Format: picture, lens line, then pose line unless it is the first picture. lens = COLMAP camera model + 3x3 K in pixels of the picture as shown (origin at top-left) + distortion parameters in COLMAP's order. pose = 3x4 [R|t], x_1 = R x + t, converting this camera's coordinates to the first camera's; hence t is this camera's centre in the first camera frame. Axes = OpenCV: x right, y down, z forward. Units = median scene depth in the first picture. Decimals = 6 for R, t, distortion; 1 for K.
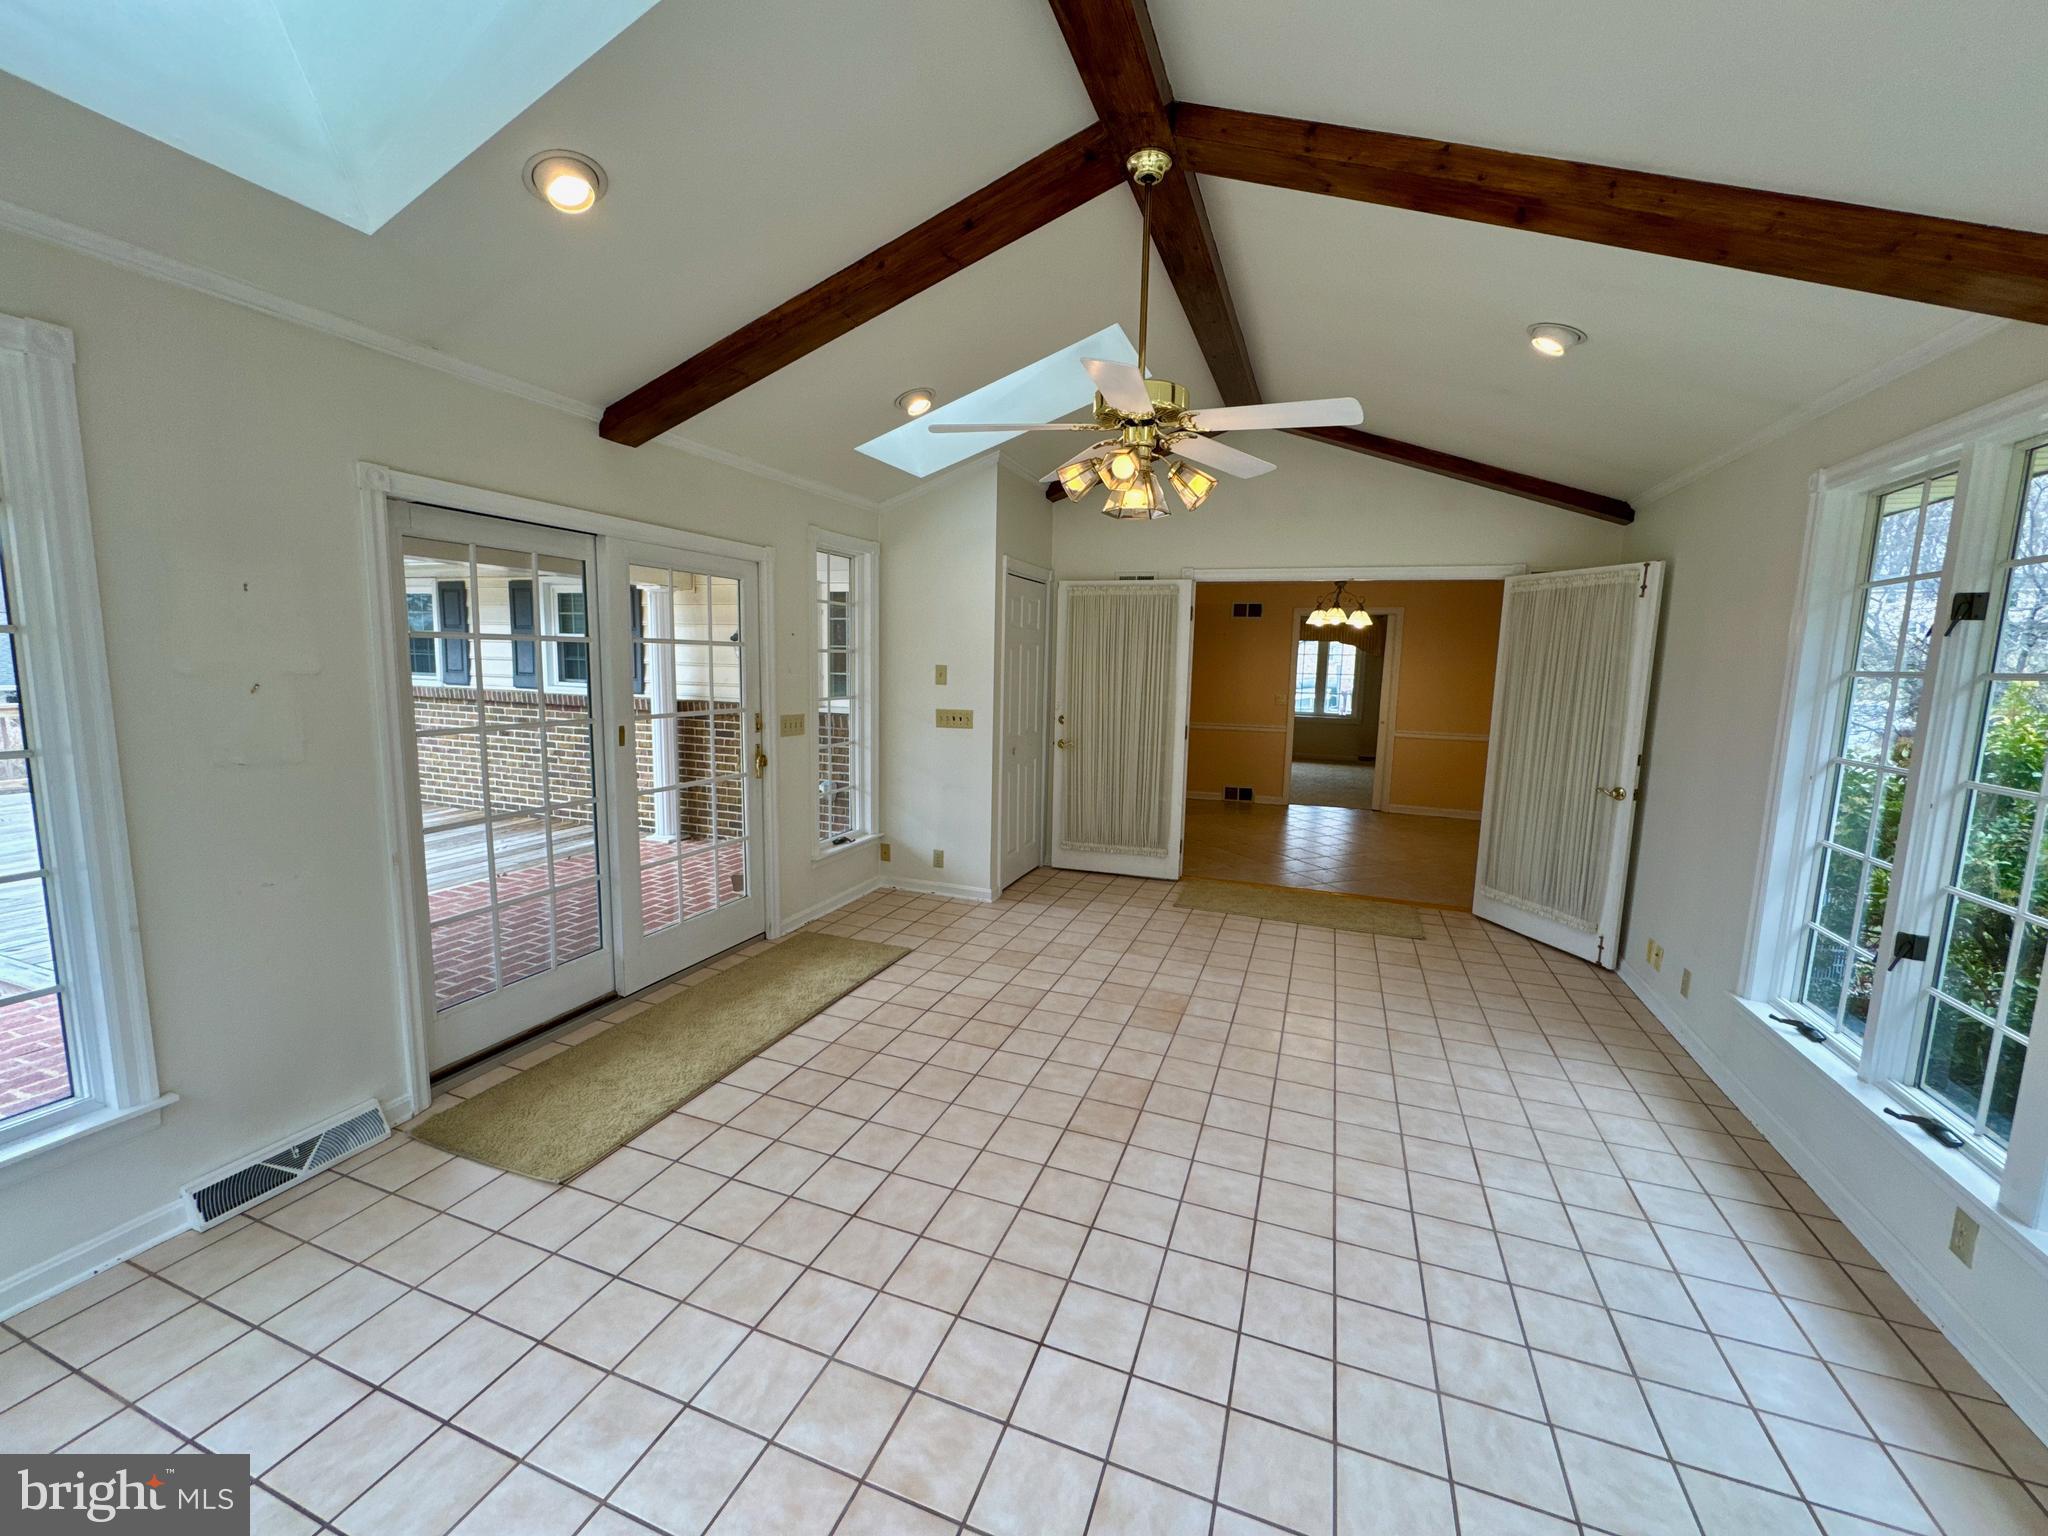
lens RADIAL K [[815.6, 0, 1023.9], [0, 815.6, 764.9], [0, 0, 1]] dist [-0.000277, -0.000308]
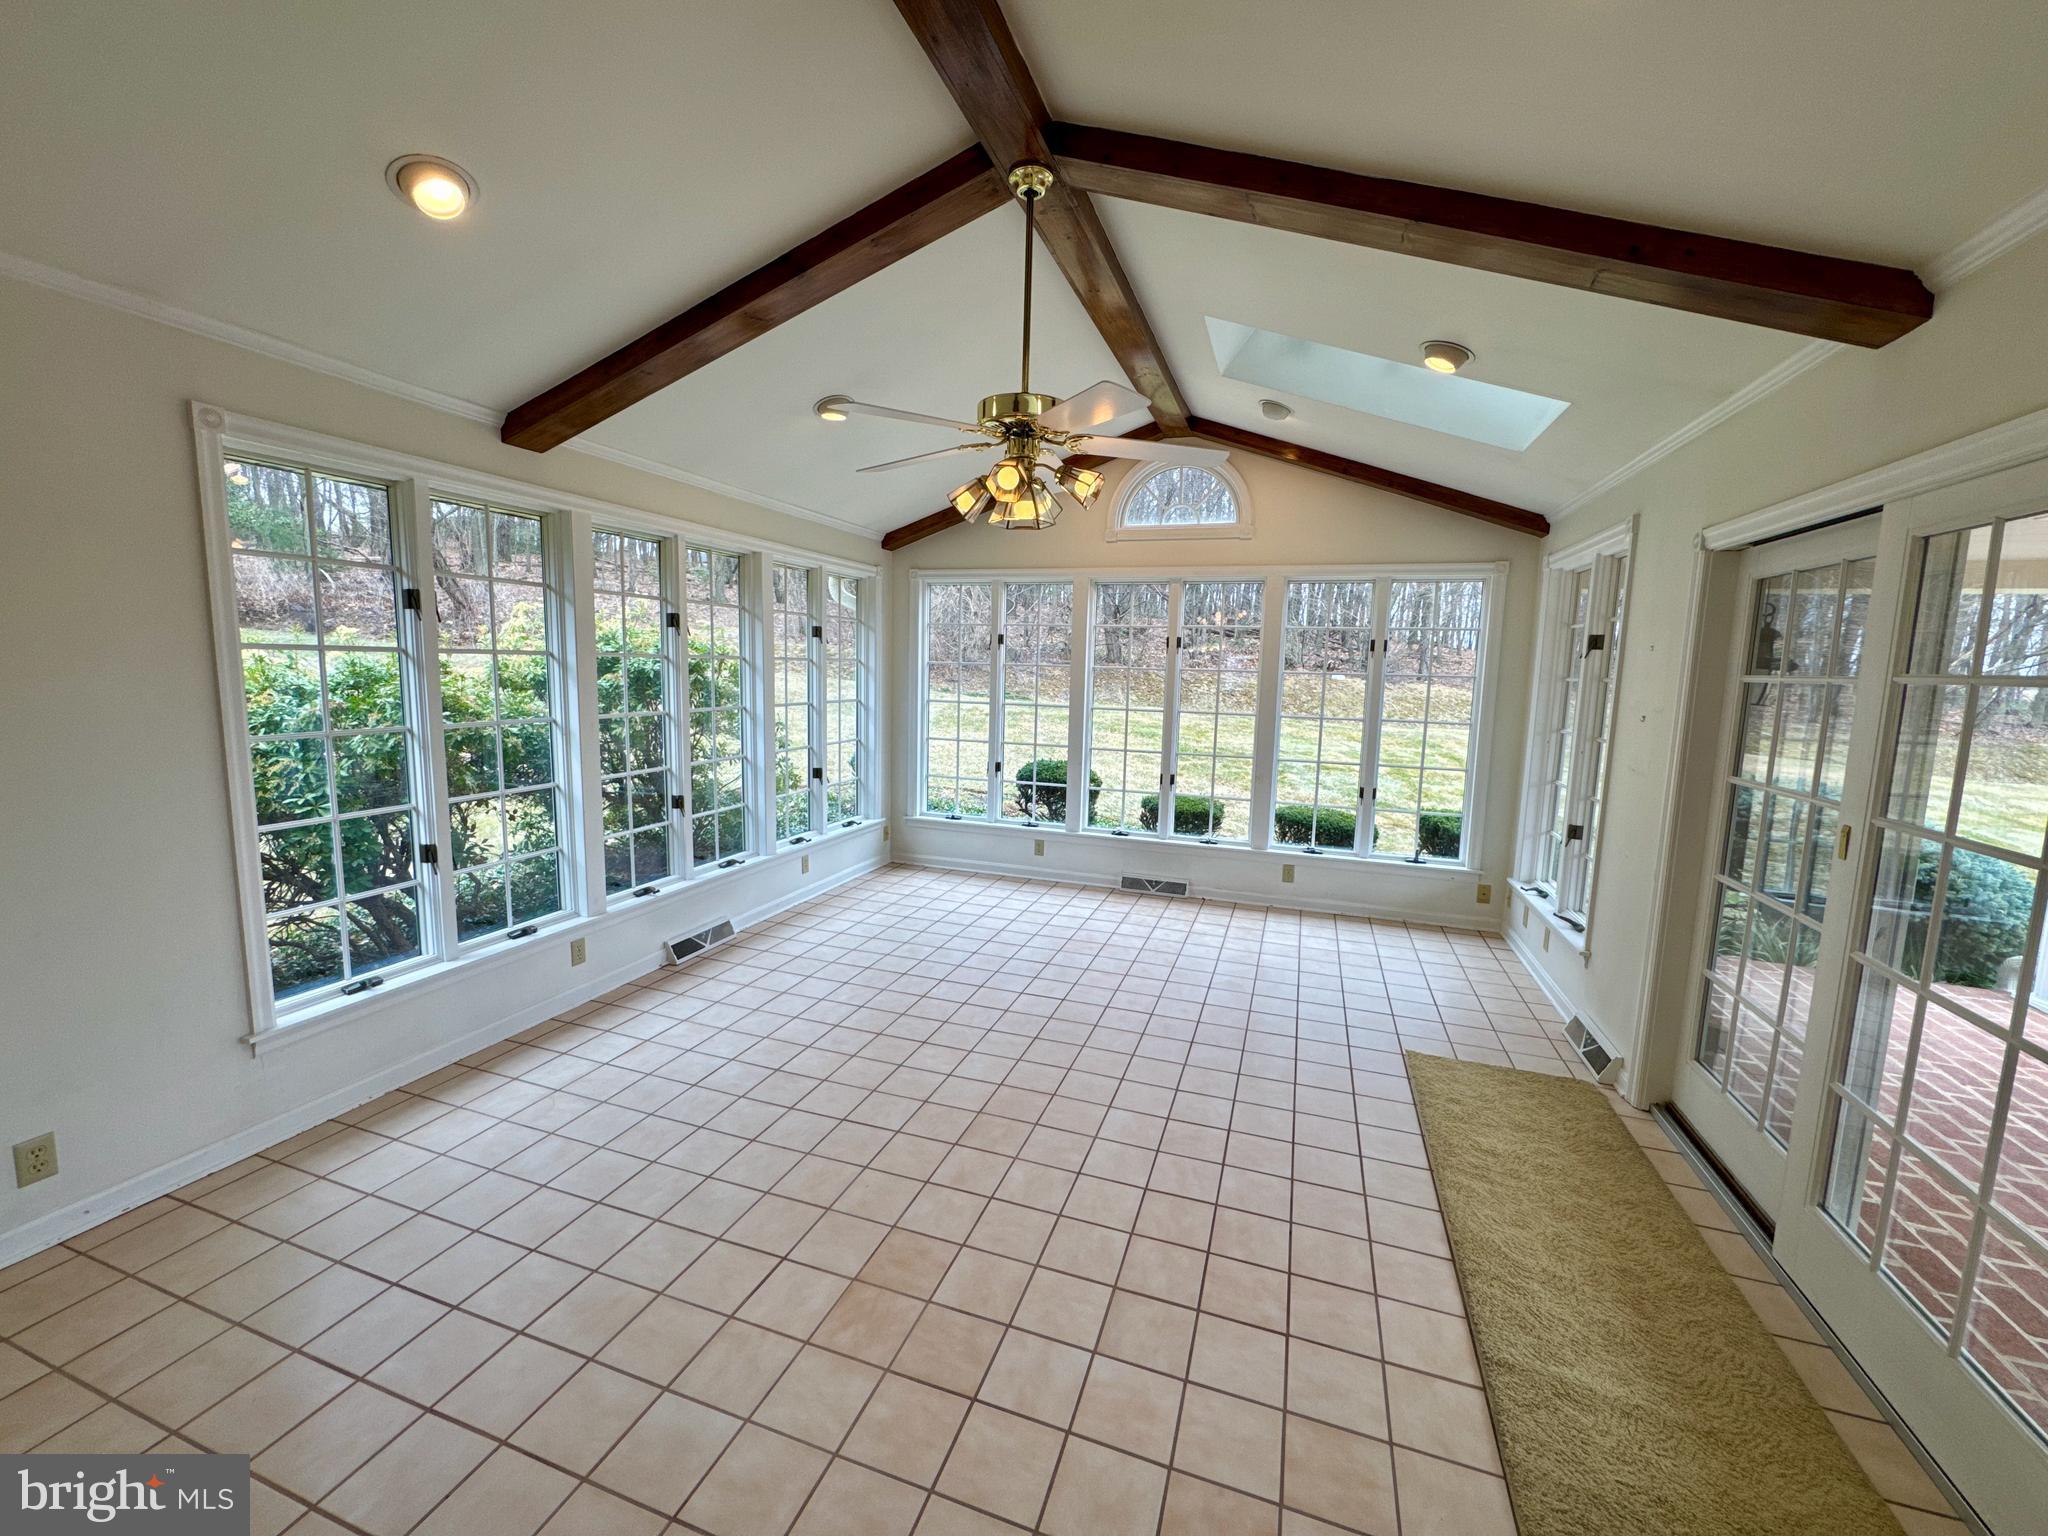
lens RADIAL K [[815.6, 0, 1024.6], [0, 815.6, 764.7], [0, 0, 1]] dist [-0.000277, -0.000308]
pose [[-0.998395, -0.045686, -0.033461, 0.104365], [-0.052608, 0.966951, 0.249476, -0.181648], [0.020957, 0.250836, -0.967803, 1.369850]]
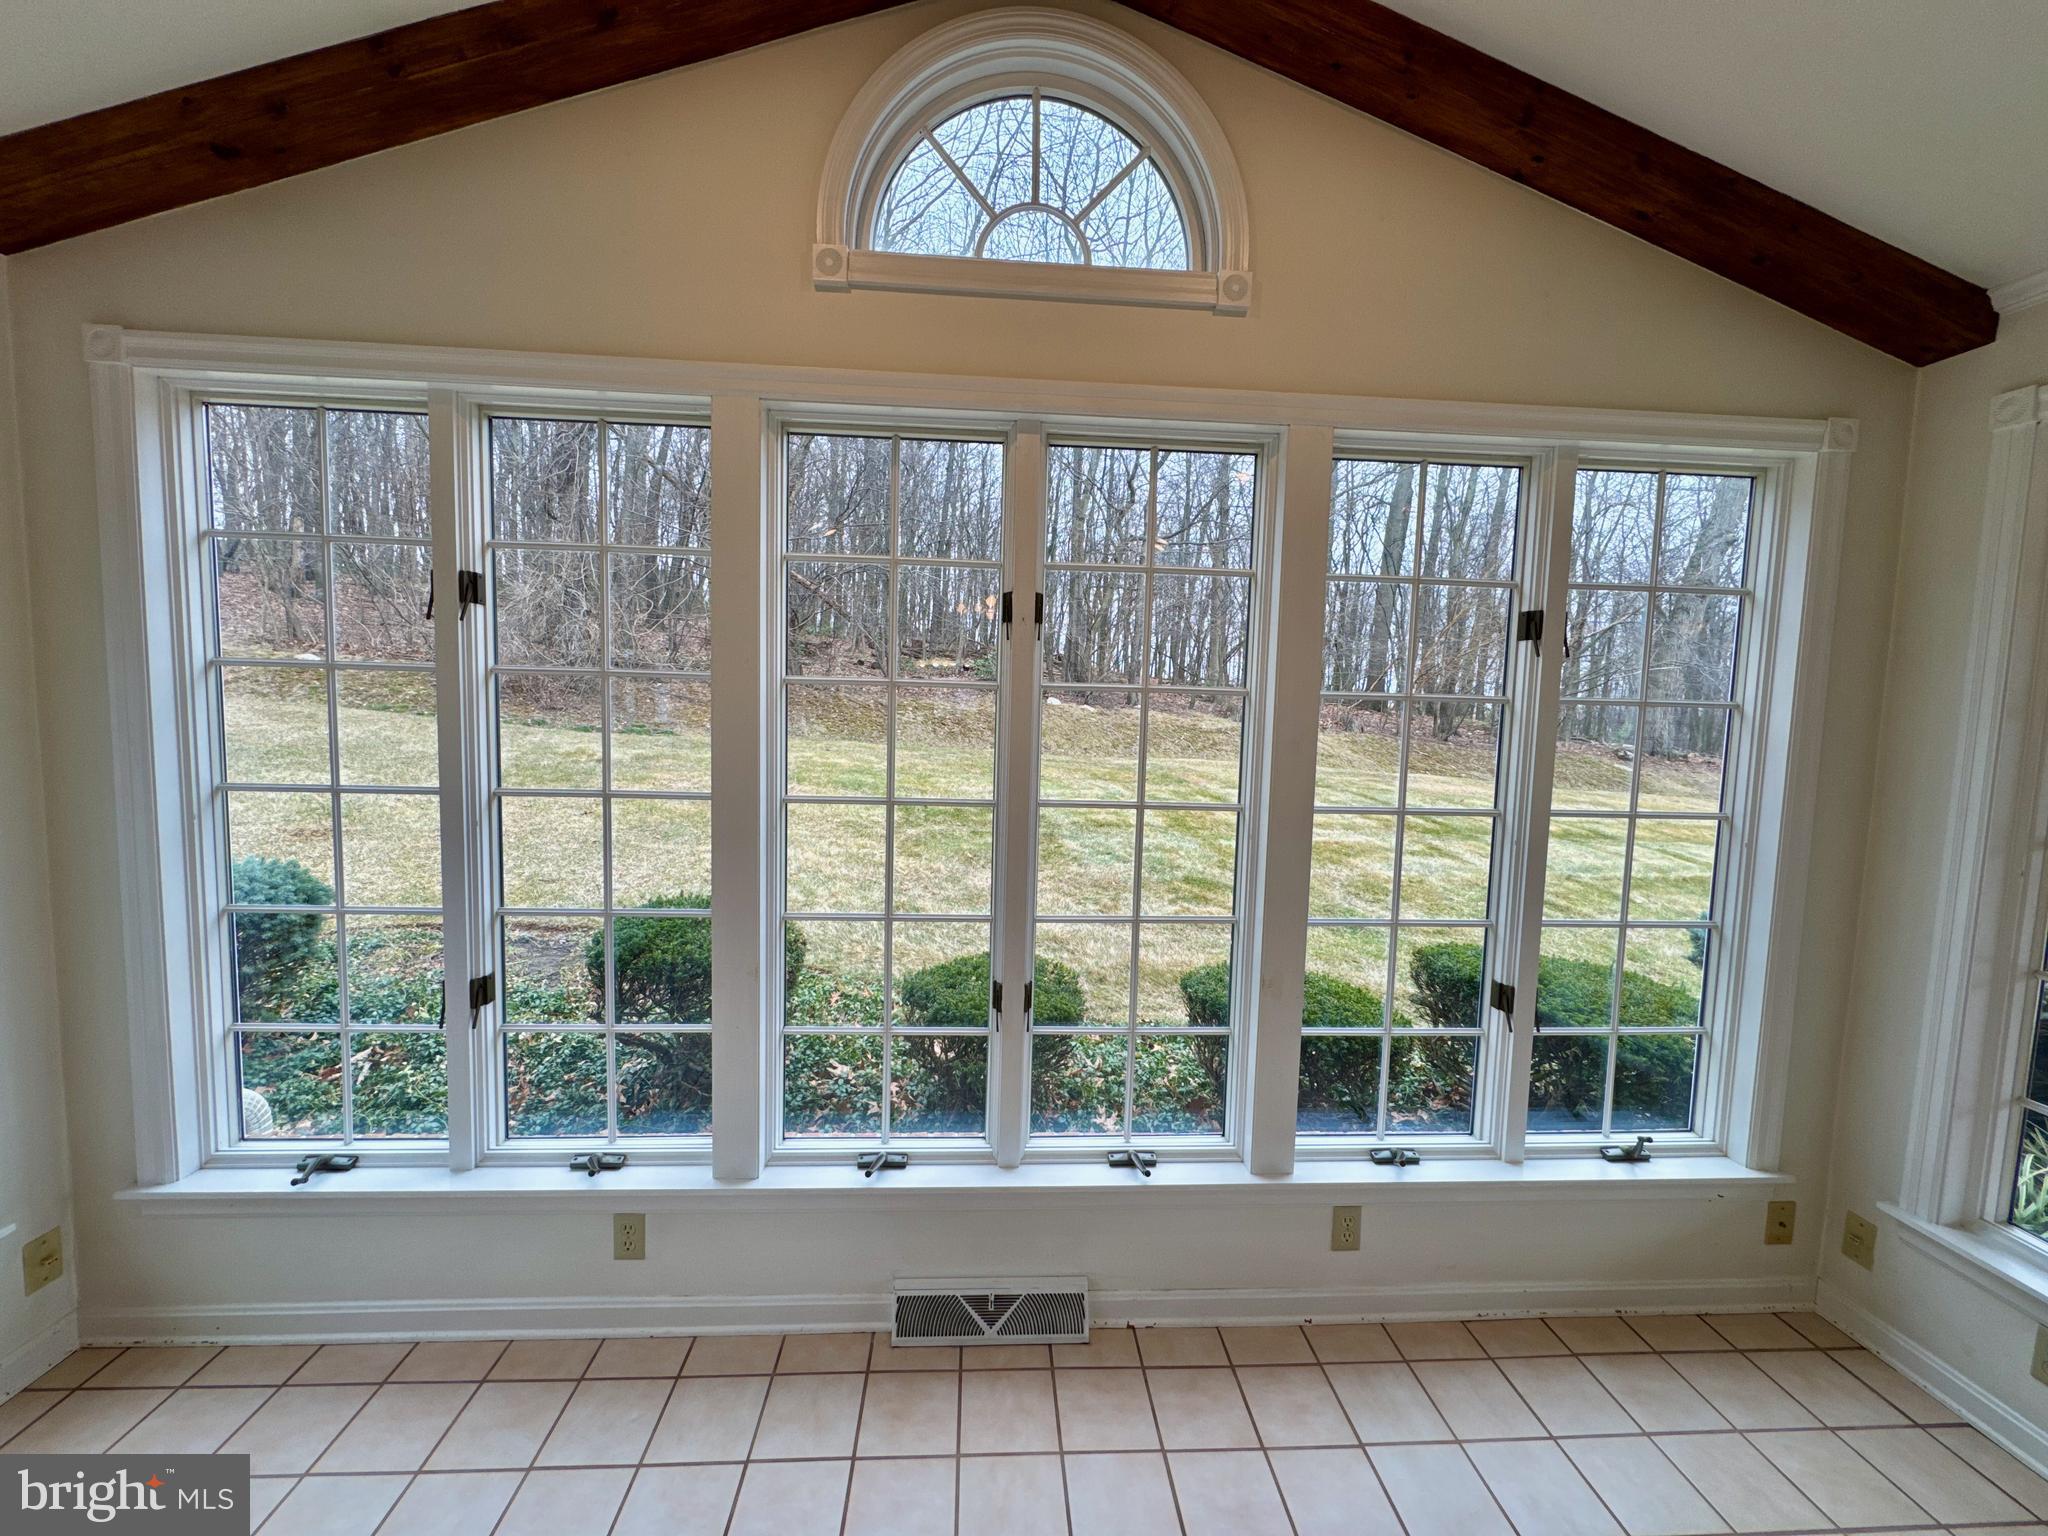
lens RADIAL K [[815.6, 0, 1020.4], [0, 815.6, 763.9], [0, 0, 1]] dist [-0.000277, -0.000308]
pose [[-0.913487, -0.014031, -0.406627, 0.007236], [-0.099494, 0.976767, 0.189808, -0.046417], [0.394516, 0.213844, -0.893660, 0.396269]]
